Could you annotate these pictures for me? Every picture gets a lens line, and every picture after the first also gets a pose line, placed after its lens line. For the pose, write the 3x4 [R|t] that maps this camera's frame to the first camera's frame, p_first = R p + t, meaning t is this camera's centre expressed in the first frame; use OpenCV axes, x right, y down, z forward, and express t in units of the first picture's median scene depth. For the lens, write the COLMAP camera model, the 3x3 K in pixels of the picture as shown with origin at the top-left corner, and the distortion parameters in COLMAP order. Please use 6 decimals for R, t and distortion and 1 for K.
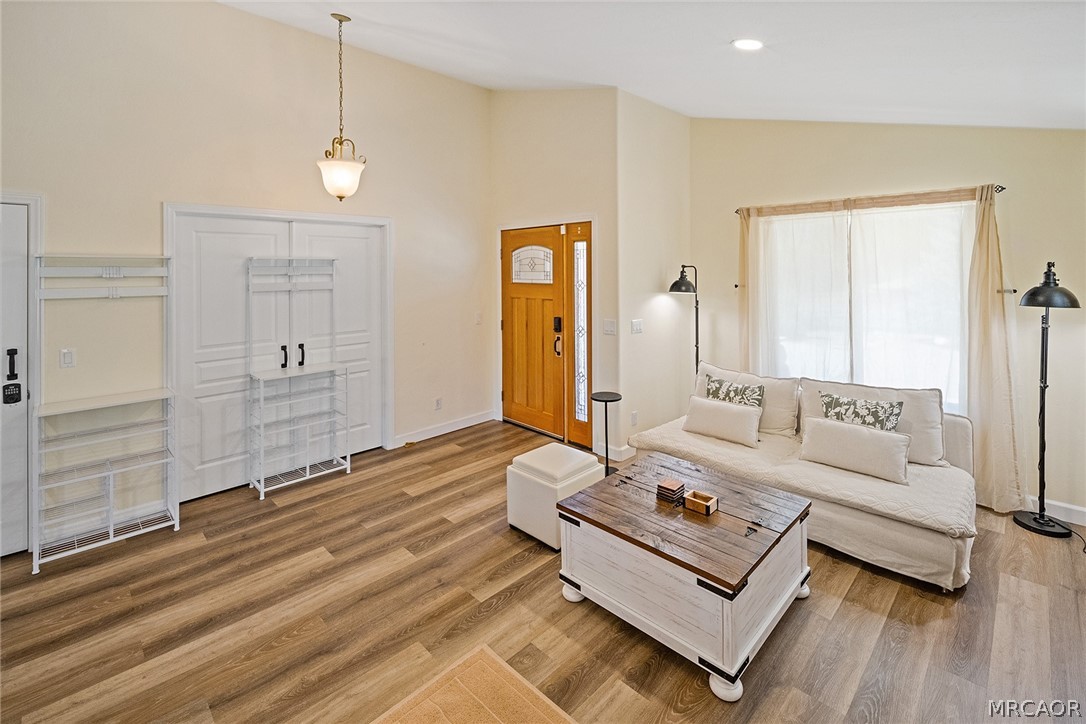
lens RADIAL K [[482.1, 0, 545.6], [0, 482.1, 264.5], [0, 0, 1]] dist [0.000750, 0.000150]
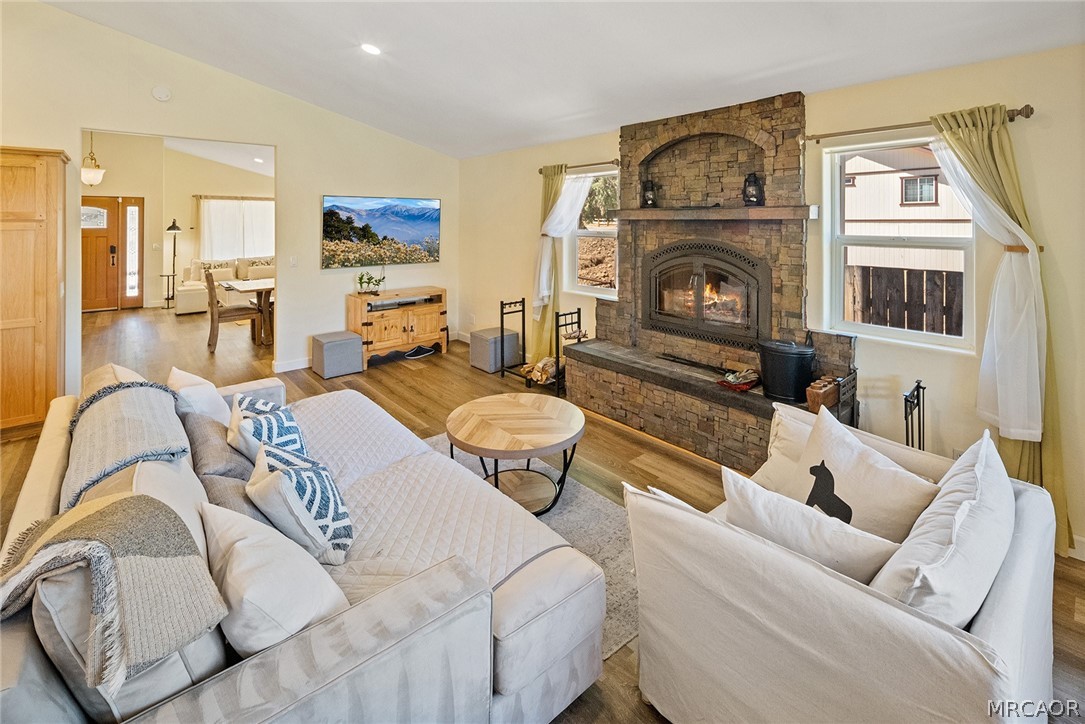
lens RADIAL K [[481.7, 0, 547.9], [0, 481.7, 219.9], [0, 0, 1]] dist [-0.000668, -0.000222]
pose [[0.066975, 0.010255, 0.997702, -2.169598], [-0.010258, 0.999901, -0.009589, 0.011654], [-0.997702, -0.009592, 0.067074, -1.027369]]
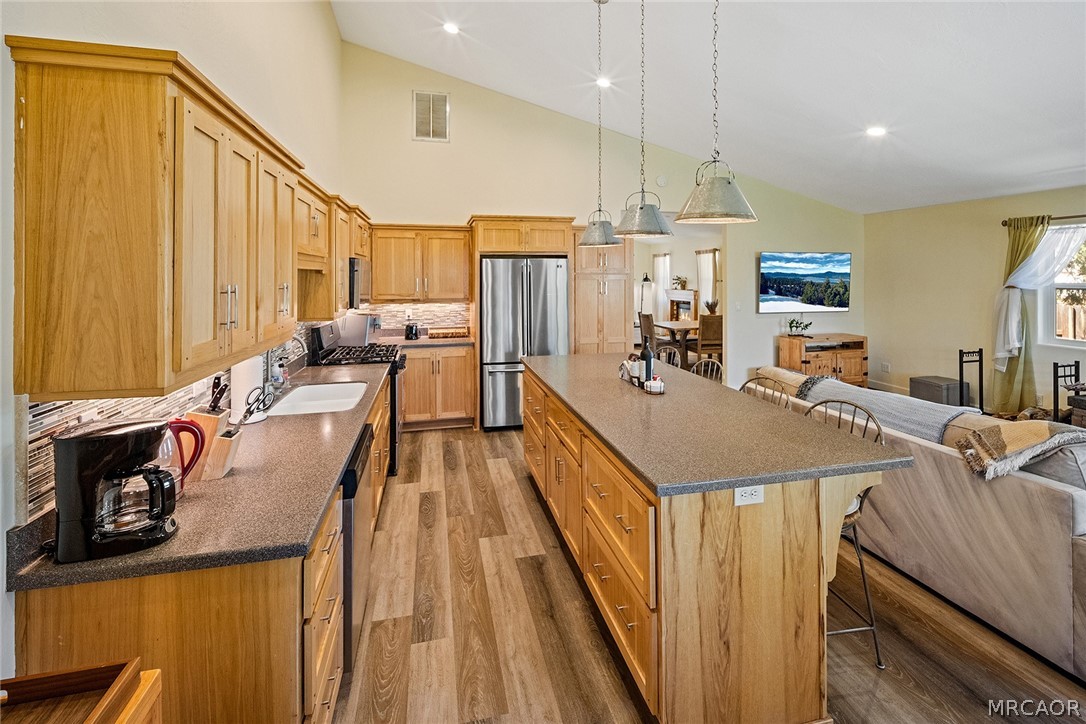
lens RADIAL K [[493.5, 0, 552.1], [0, 493.5, 274.6], [0, 0, 1]] dist [0.000477, -0.001207]
pose [[0.519258, 0.005529, 0.854600, -2.687035], [-0.009810, 0.999952, -0.000509, 0.019630], [-0.854561, -0.008119, 0.519287, -0.537760]]
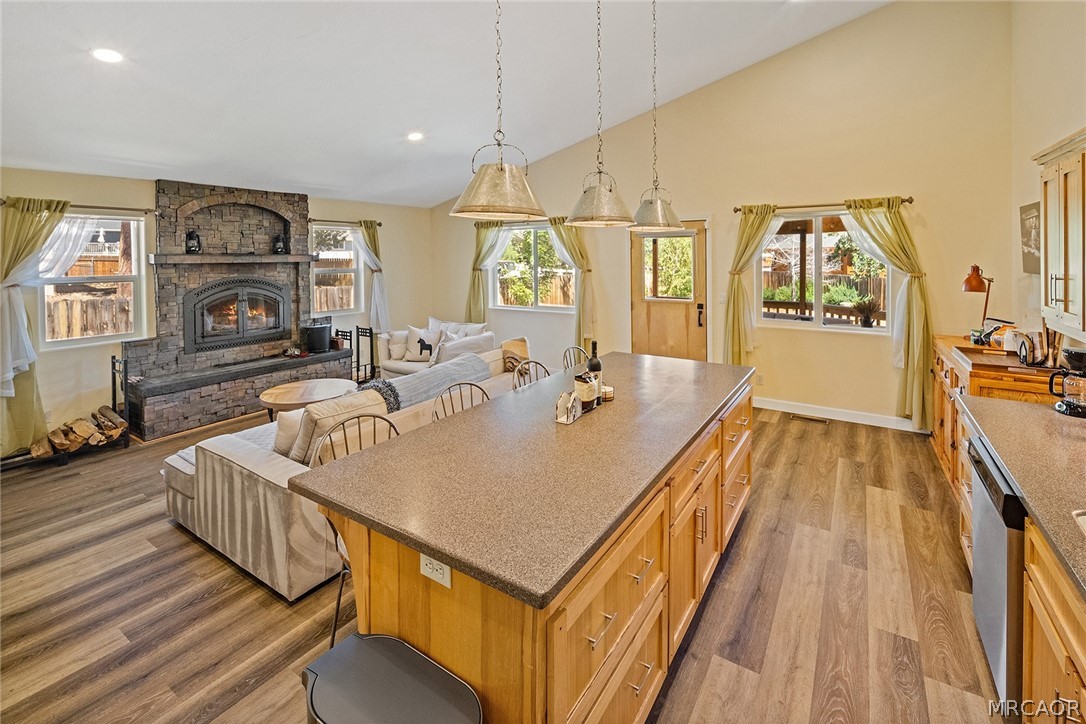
lens RADIAL K [[478.7, 0, 550.8], [0, 478.7, 260.2], [0, 0, 1]] dist [0.000450, -0.001476]
pose [[-0.977908, 0.016927, -0.208347, -1.751355], [0.016344, 0.999856, 0.004517, -0.000474], [0.208394, 0.001012, -0.978044, 0.353507]]
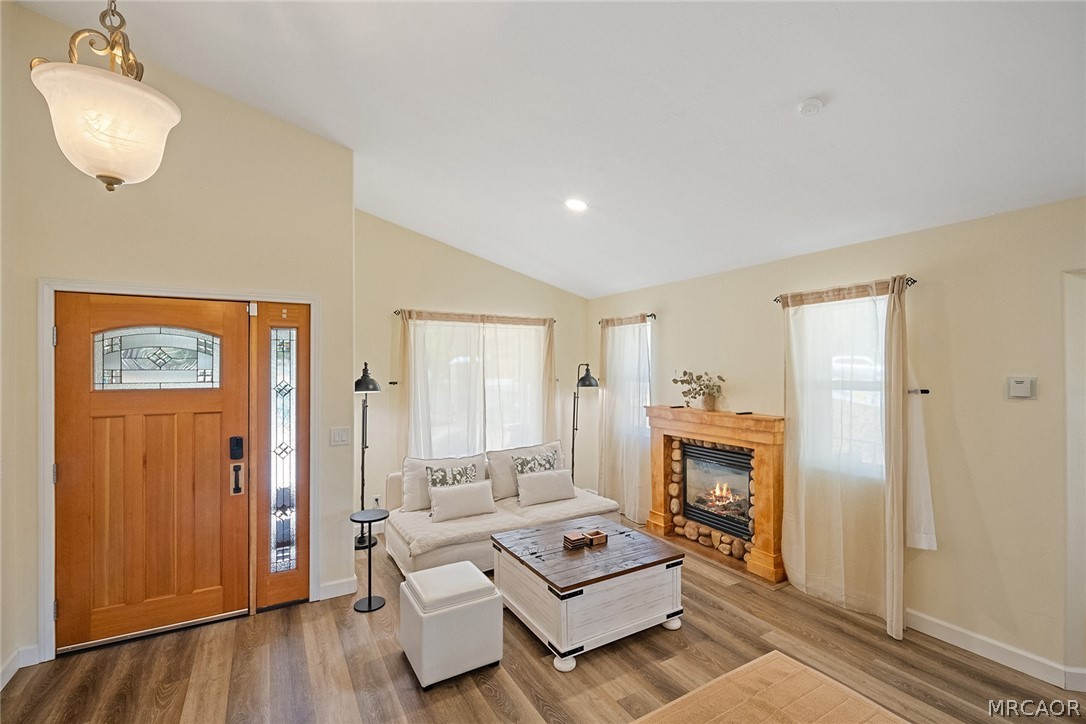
lens RADIAL K [[484.9, 0, 555.9], [0, 484.9, 366.2], [0, 0, 1]] dist [0.001199, 0.000032]
pose [[0.241815, 0.005968, 0.970304, -0.657940], [-0.008529, 0.999956, -0.004025, 0.011092], [-0.970285, -0.007303, 0.241856, 0.497721]]
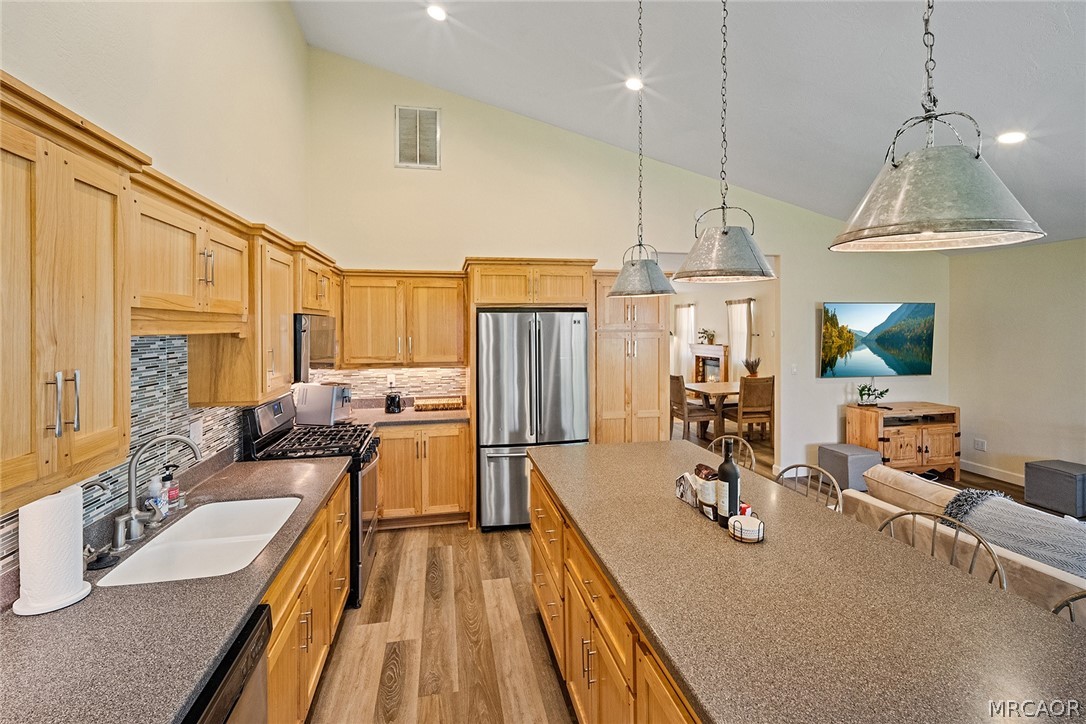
lens RADIAL K [[496.7, 0, 537.6], [0, 496.7, 326.9], [0, 0, 1]] dist [-0.000440, -0.000007]
pose [[0.559196, 0.001193, 0.829035, -2.449644], [-0.007905, 0.999961, 0.003893, 0.002681], [-0.828998, -0.008730, 0.559184, -0.376580]]
